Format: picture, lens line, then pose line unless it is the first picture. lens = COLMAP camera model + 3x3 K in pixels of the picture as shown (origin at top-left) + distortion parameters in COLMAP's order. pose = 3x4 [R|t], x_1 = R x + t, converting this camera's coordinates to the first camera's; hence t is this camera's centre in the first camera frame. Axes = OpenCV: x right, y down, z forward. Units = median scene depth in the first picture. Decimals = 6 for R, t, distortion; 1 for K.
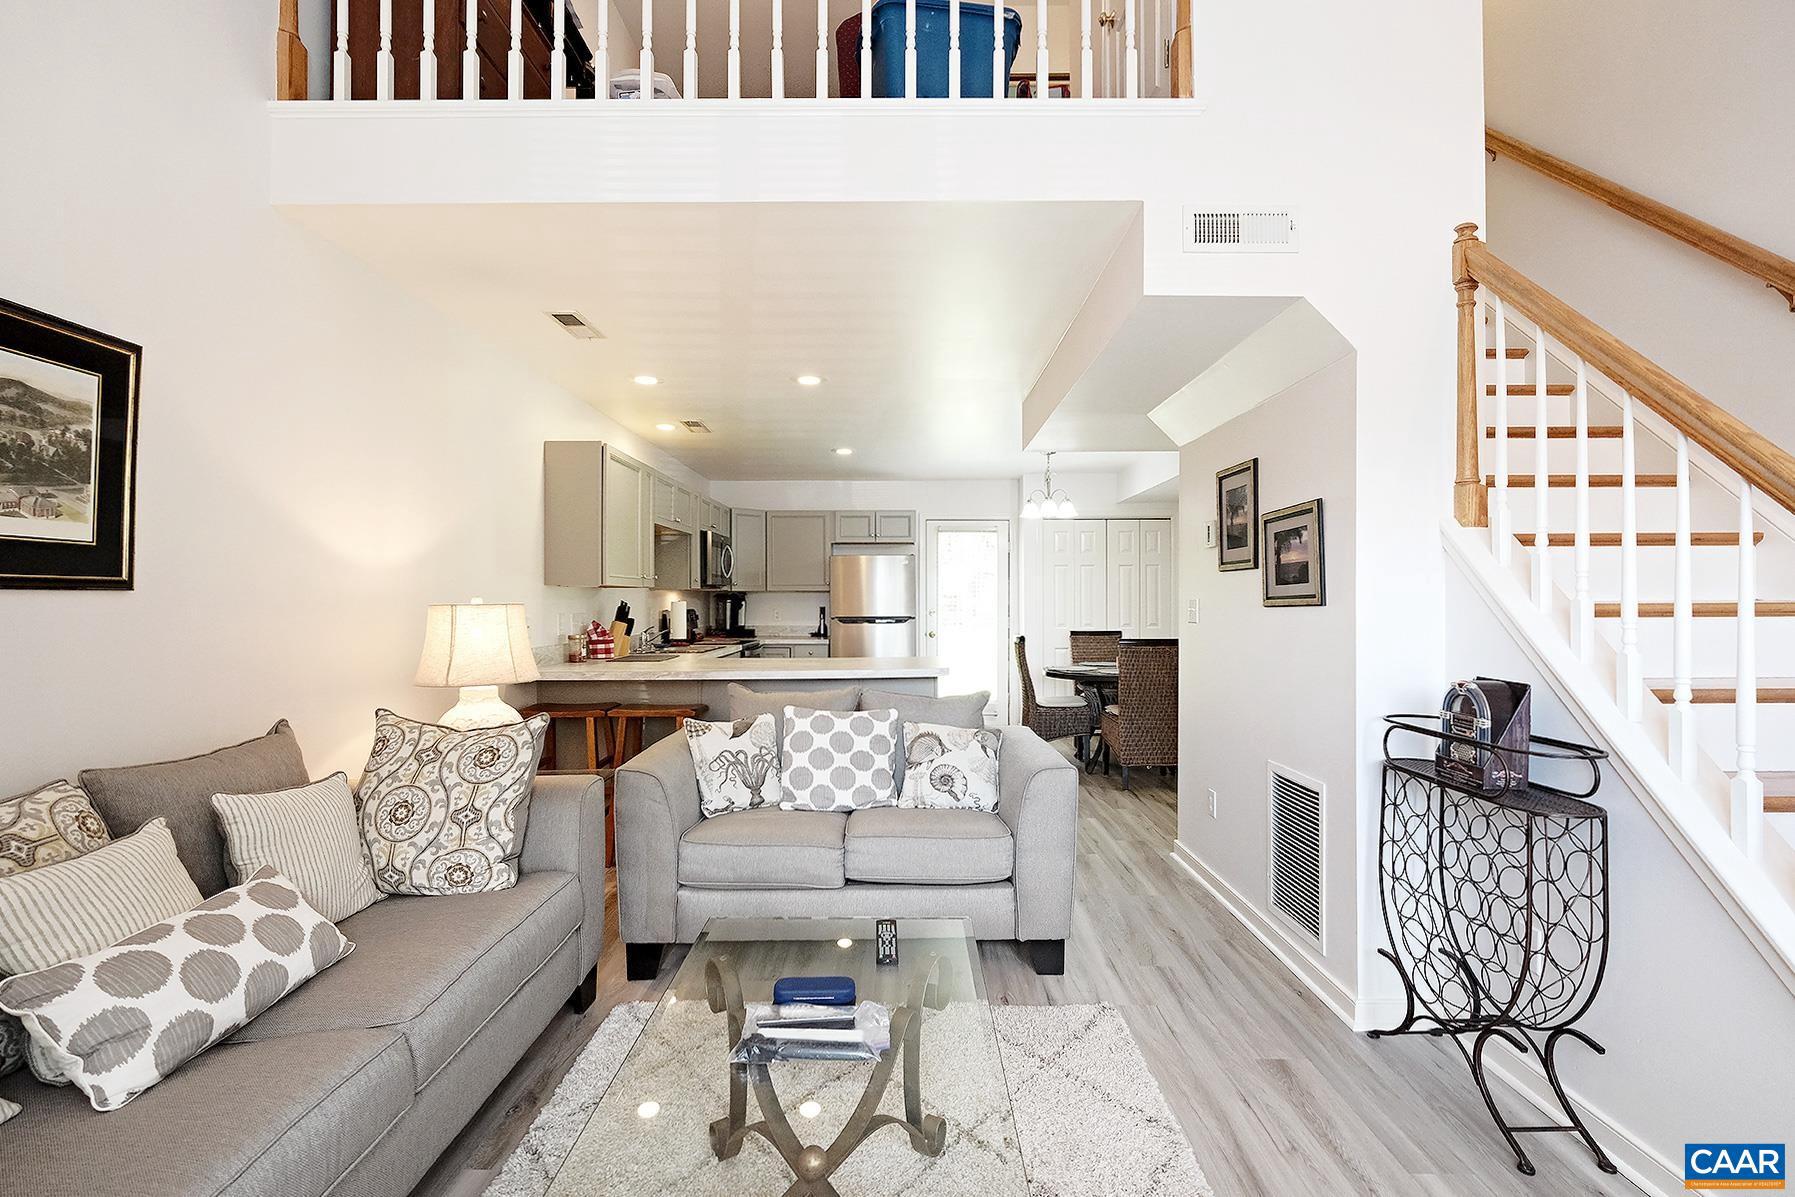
lens RADIAL K [[815.9, 0, 887.4], [0, 815.9, 596.0], [0, 0, 1]] dist [0.004738, 0.000038]
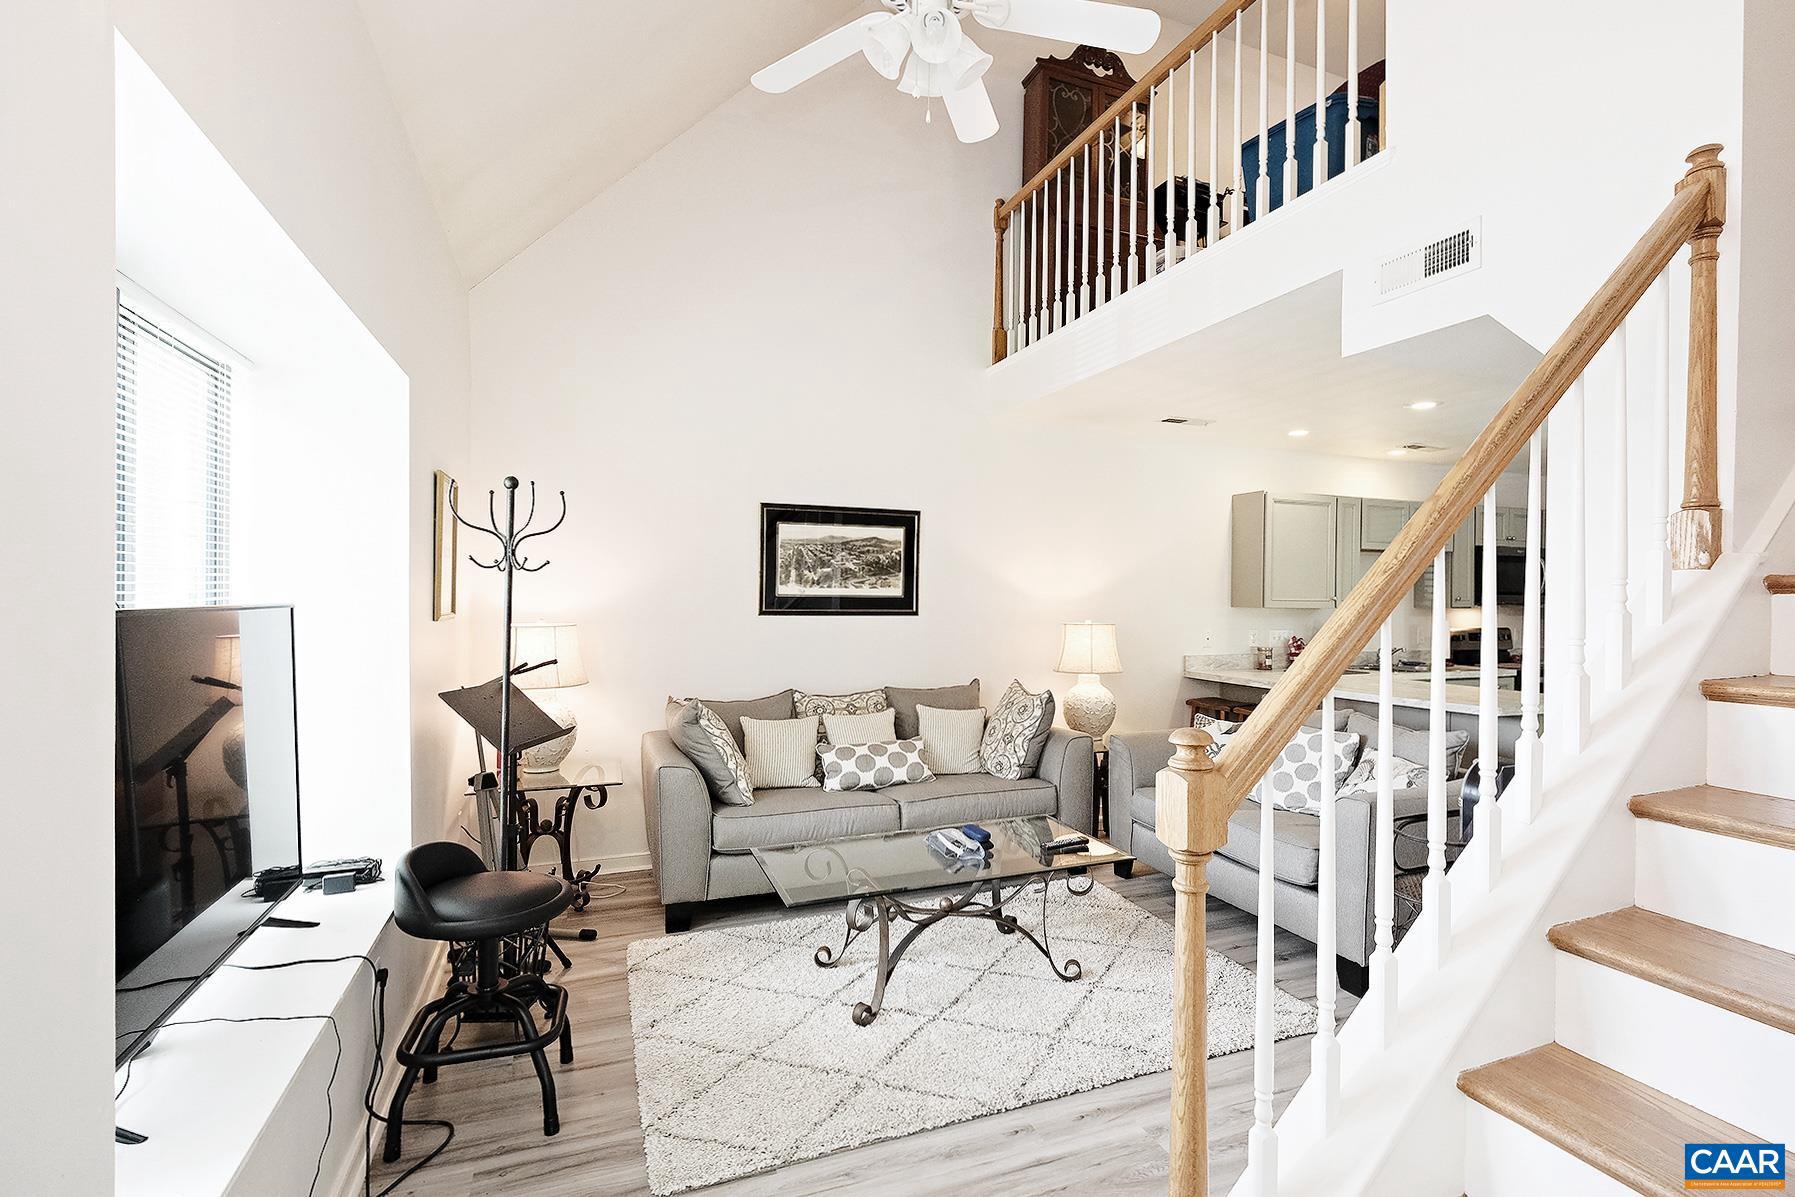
lens RADIAL K [[815.9, 0, 889.4], [0, 815.9, 598.4], [0, 0, 1]] dist [0.004738, 0.000038]
pose [[0.366419, 0.003247, -0.930444, 1.120796], [-0.002161, 0.999994, 0.002638, -0.056347], [0.930447, 0.001044, 0.366424, 0.059457]]
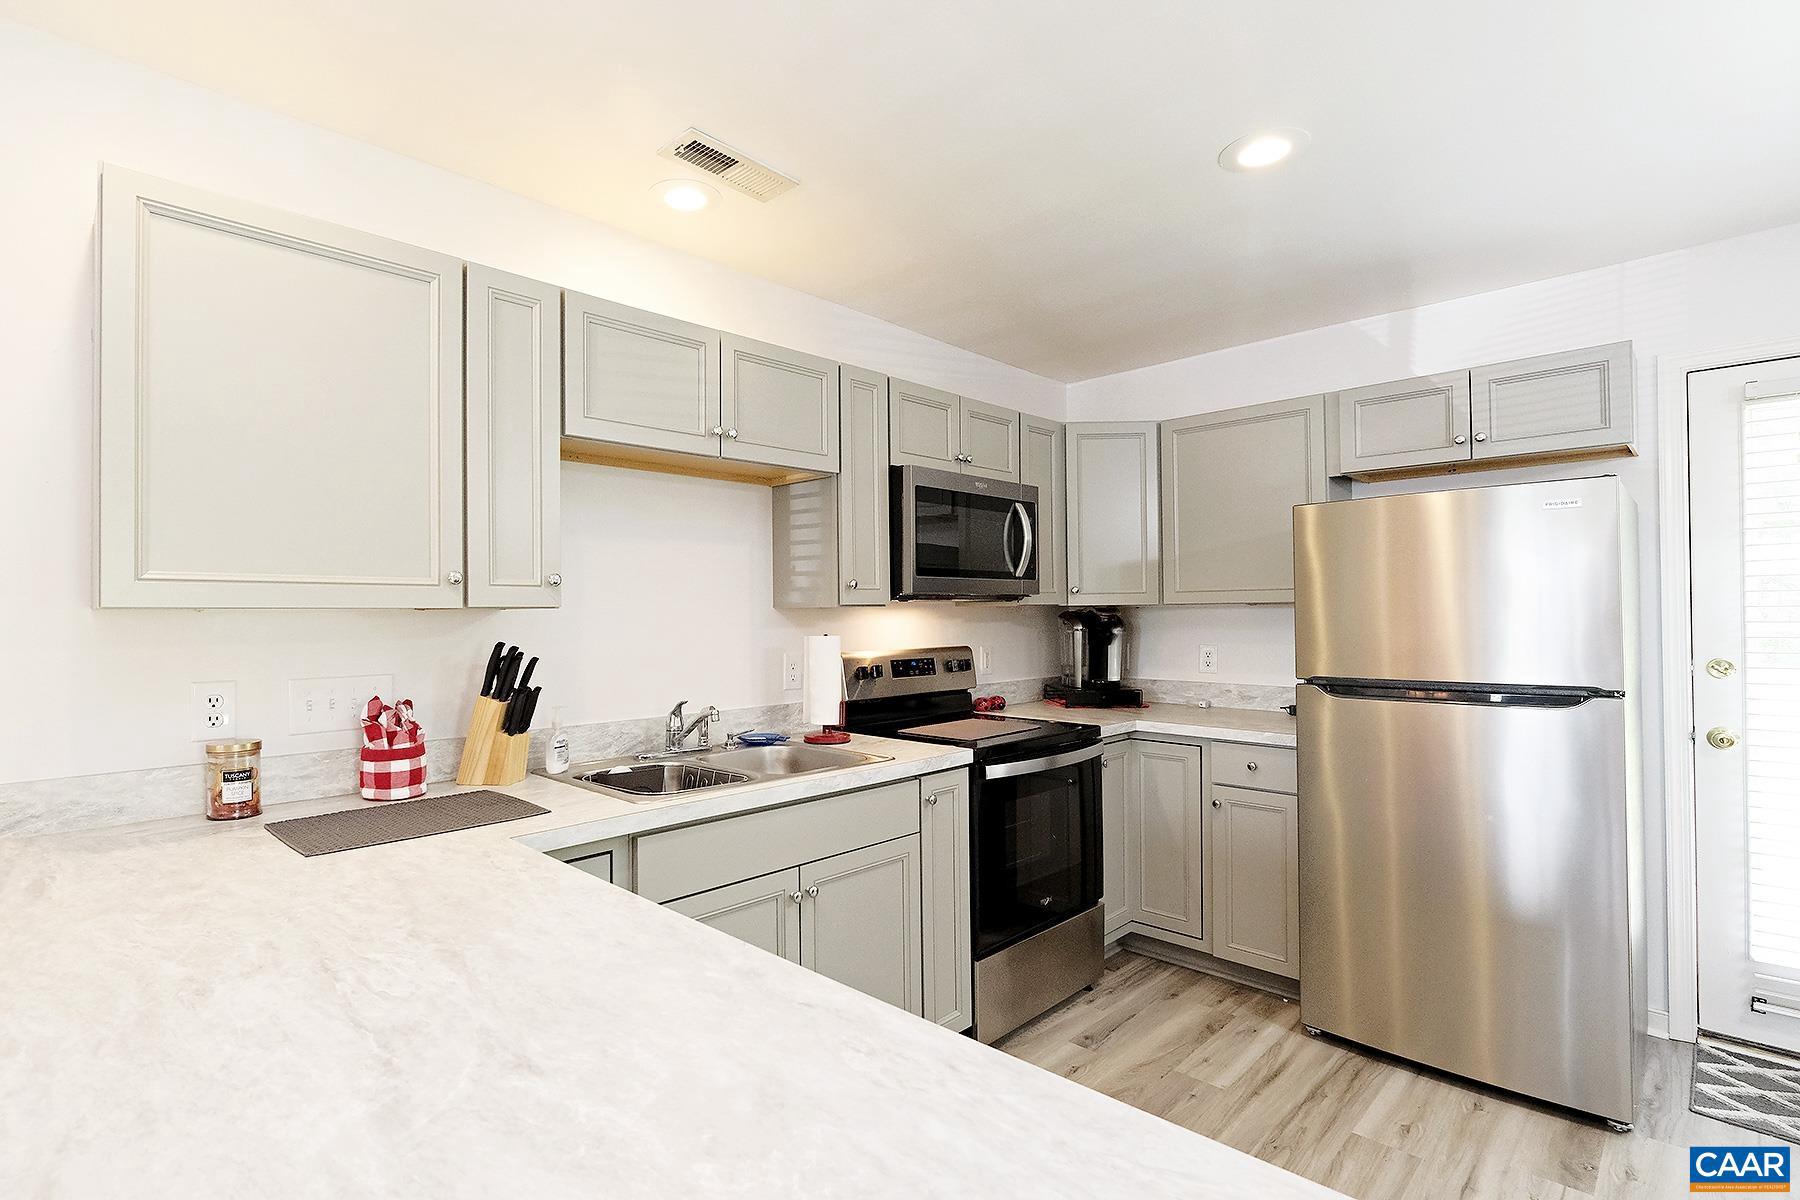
lens RADIAL K [[818.2, 0, 893.8], [0, 818.2, 600.8], [0, 0, 1]] dist [0.004738, 0.000038]
pose [[0.716165, -0.009119, -0.697871, 0.174712], [0.006259, 0.999958, -0.006643, -0.021377], [0.697903, 0.000390, 0.716192, 1.953155]]
